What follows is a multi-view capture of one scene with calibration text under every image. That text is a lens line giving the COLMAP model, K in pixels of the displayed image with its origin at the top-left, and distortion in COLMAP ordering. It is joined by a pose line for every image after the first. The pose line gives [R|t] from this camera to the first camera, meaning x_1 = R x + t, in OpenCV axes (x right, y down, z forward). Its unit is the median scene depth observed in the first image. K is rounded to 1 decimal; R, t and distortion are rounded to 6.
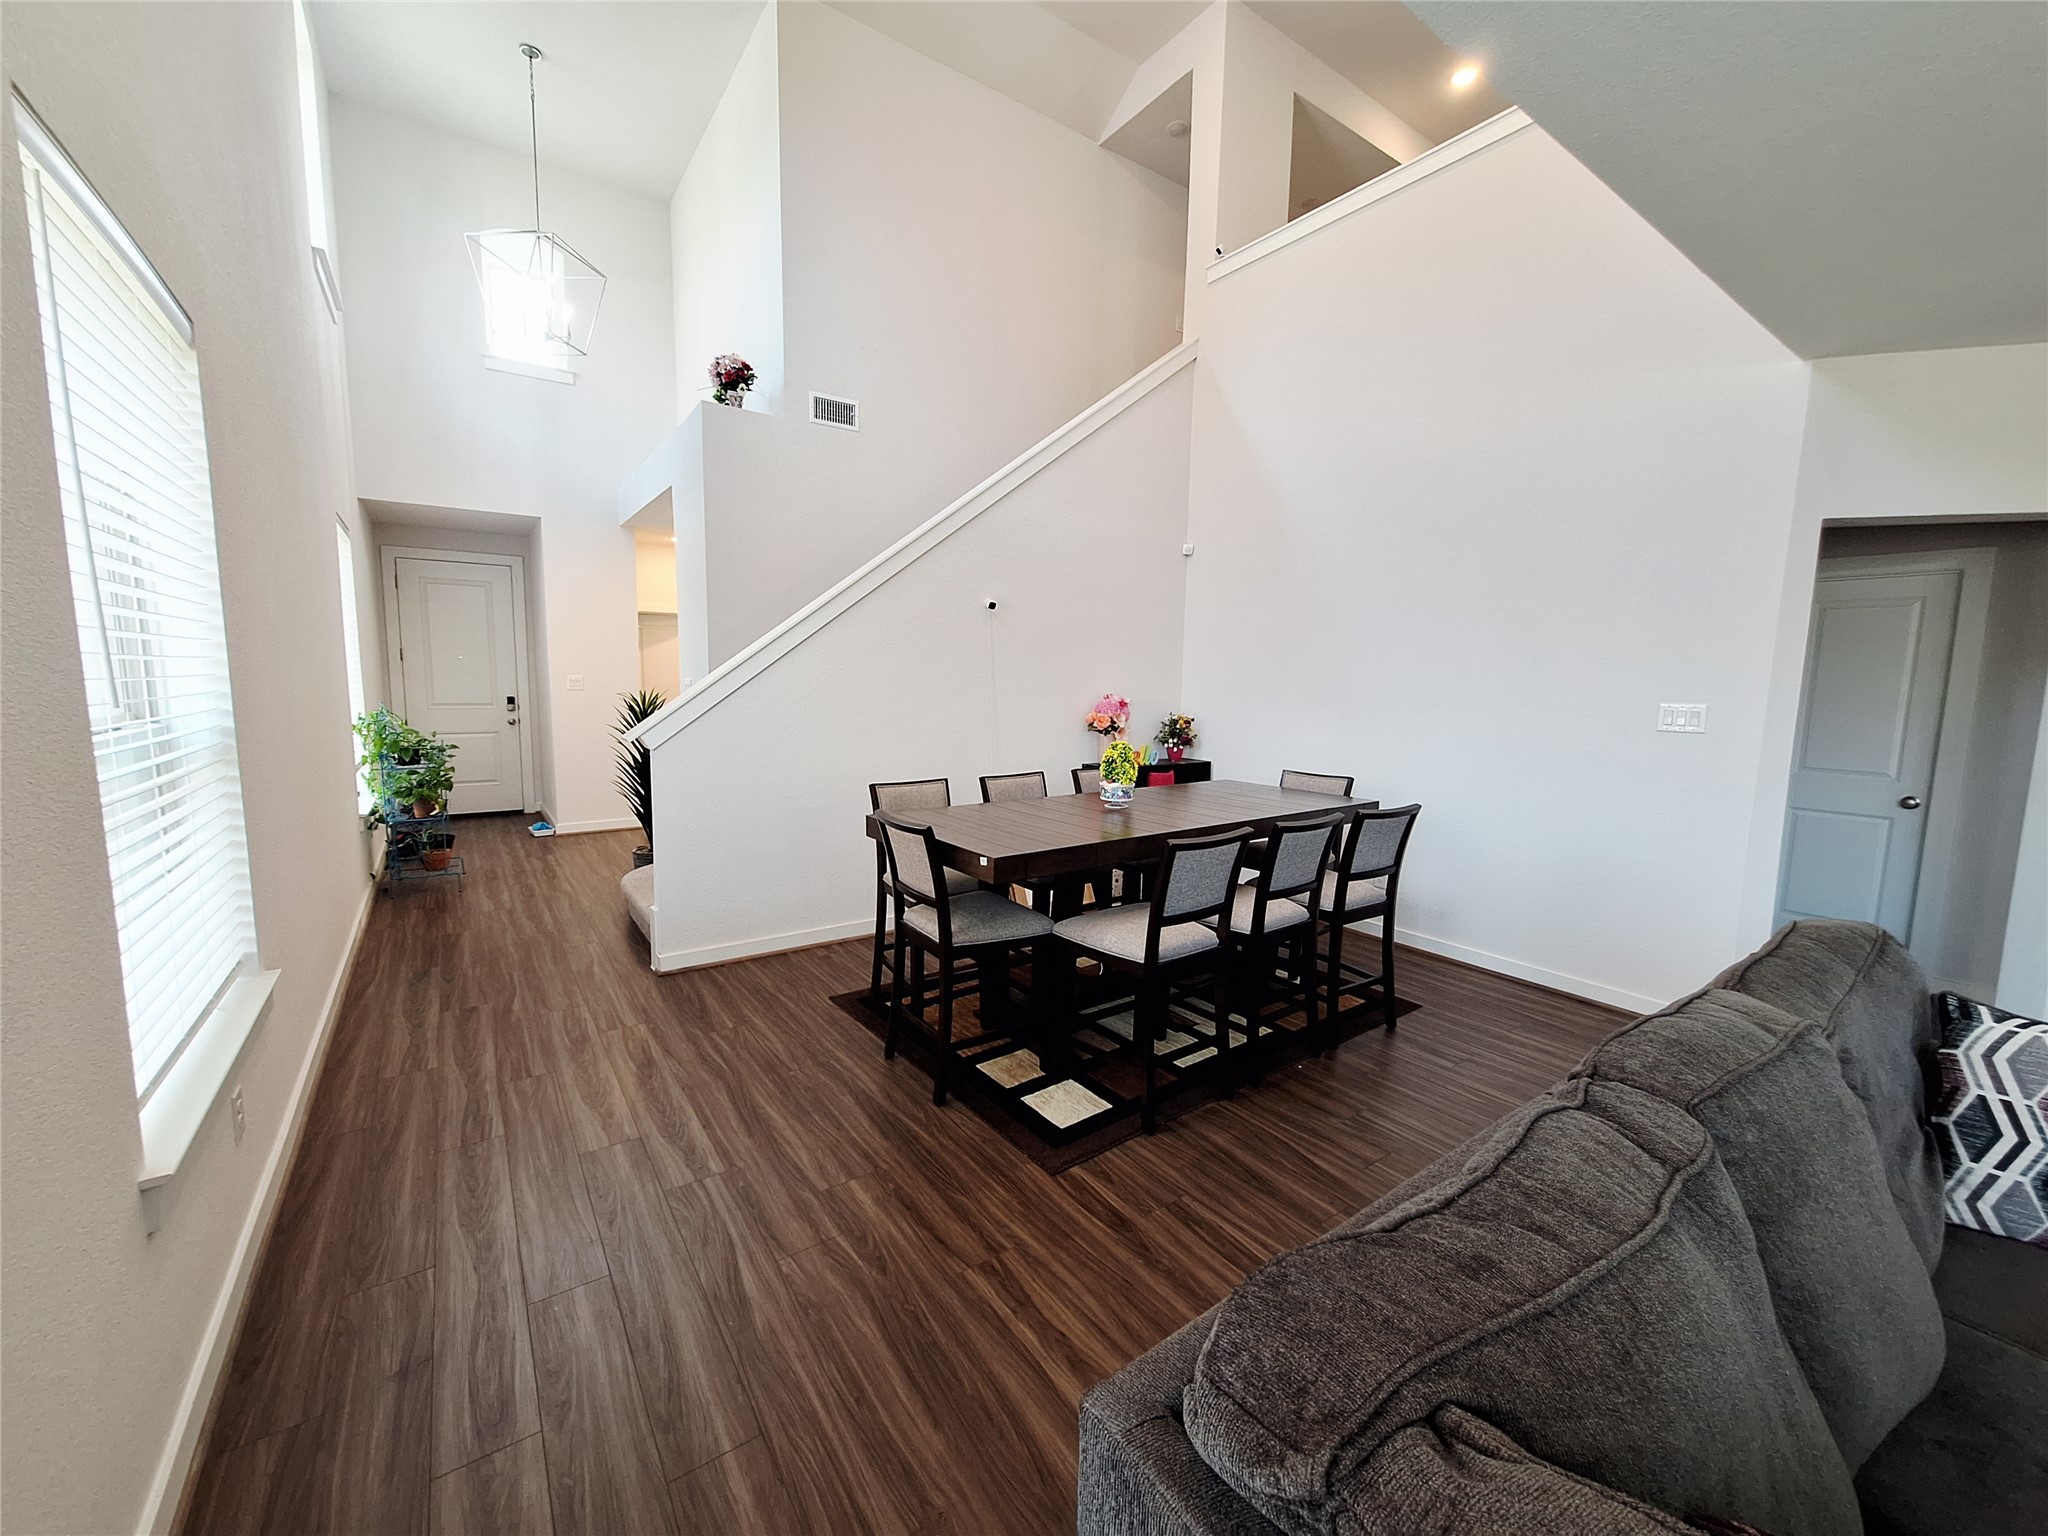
lens RADIAL K [[805.3, 0, 1004.2], [0, 805.3, 766.1], [0, 0, 1]] dist [-0.003839, 0.000023]
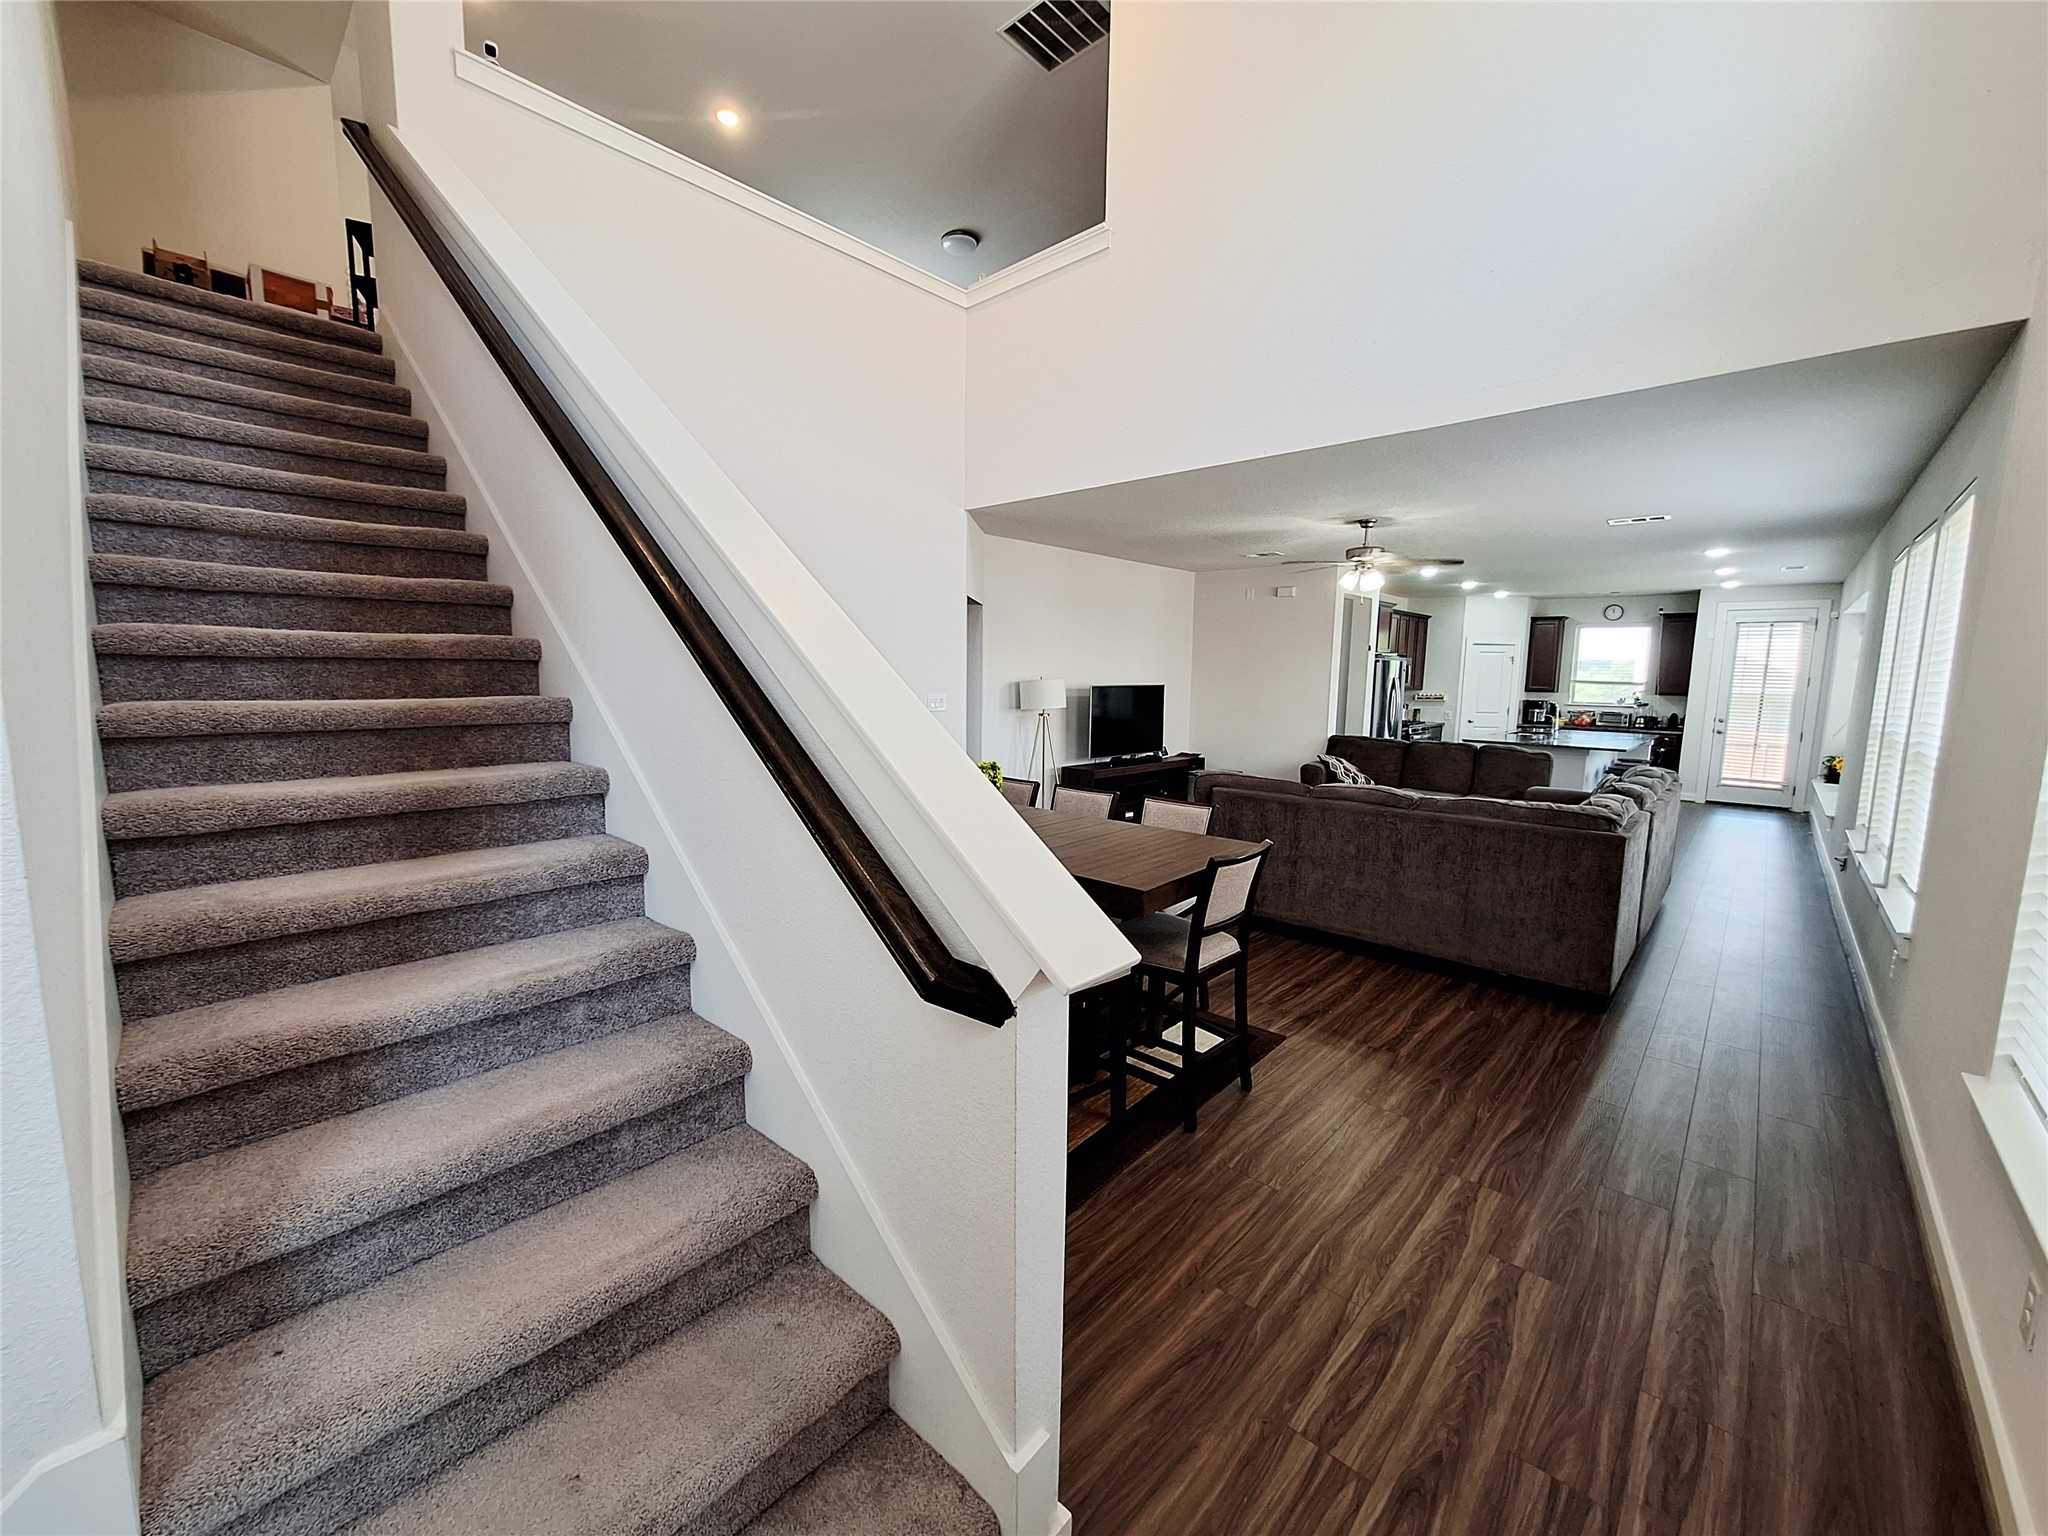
lens RADIAL K [[805.3, 0, 1004.2], [0, 805.3, 766.1], [0, 0, 1]] dist [-0.003839, 0.000023]
pose [[-0.204862, -0.136293, 0.969255, -0.833160], [0.100504, 0.982094, 0.159341, -0.185091], [-0.973617, 0.130057, -0.187496, 1.198599]]
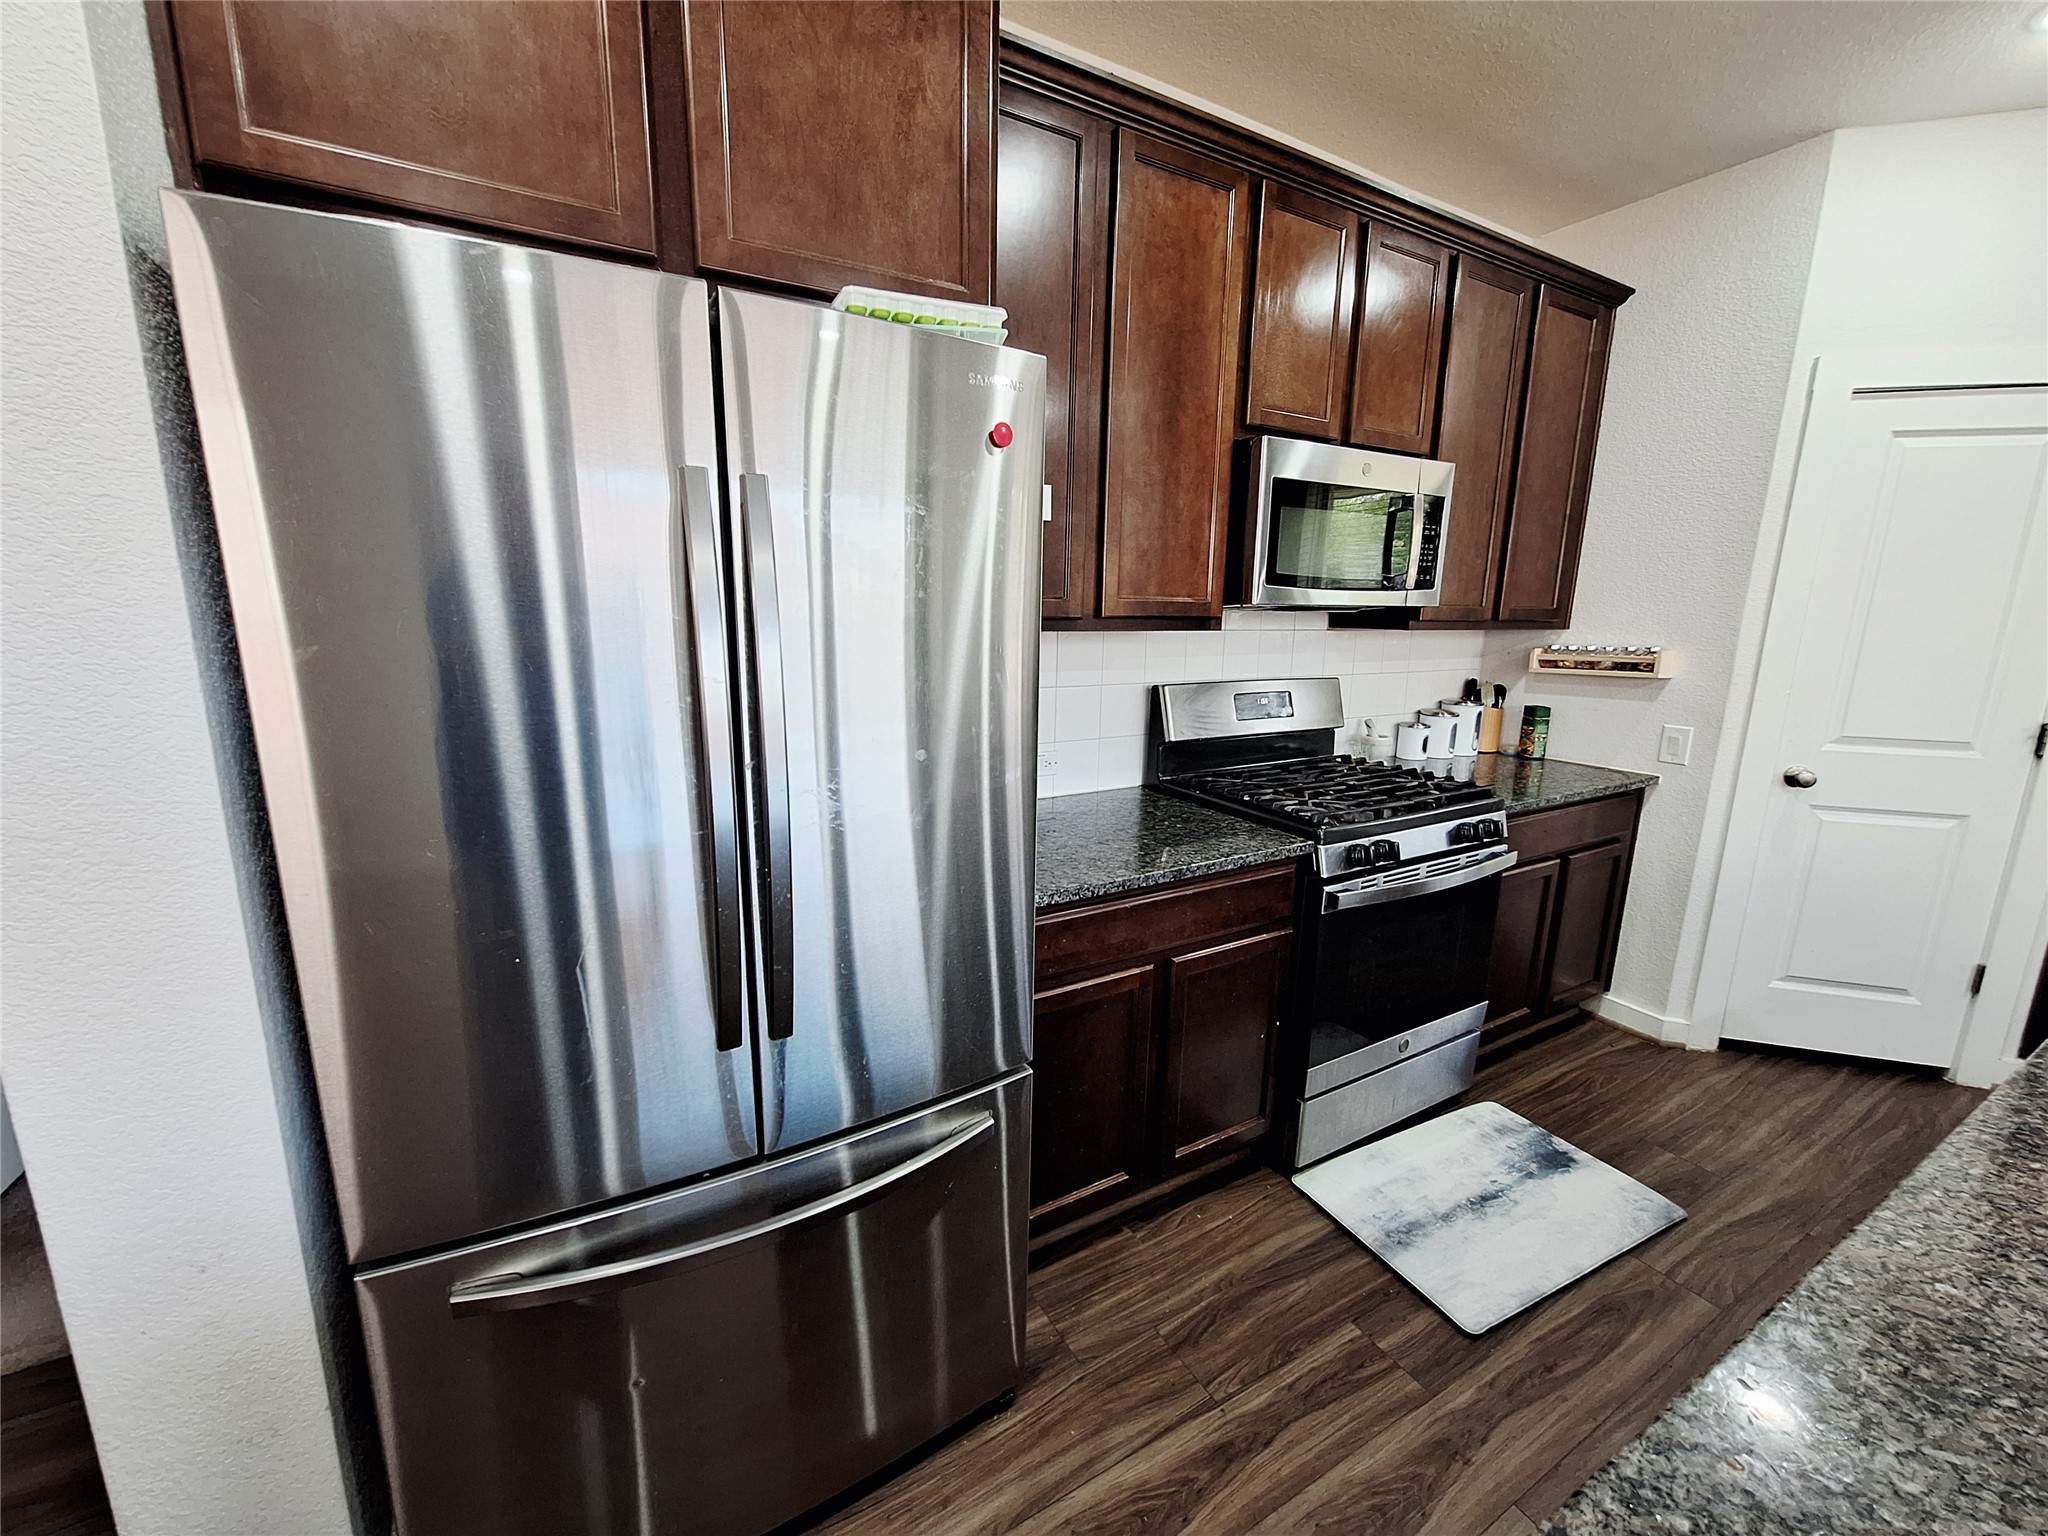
lens RADIAL K [[800.9, 0, 1003.2], [0, 800.9, 768.1], [0, 0, 1]] dist [-0.003984, 0.000136]
pose [[0.095776, -0.205781, 0.973900, 1.346626], [0.108106, 0.974761, 0.195331, 0.147218], [-0.989515, 0.086576, 0.115605, -0.782629]]
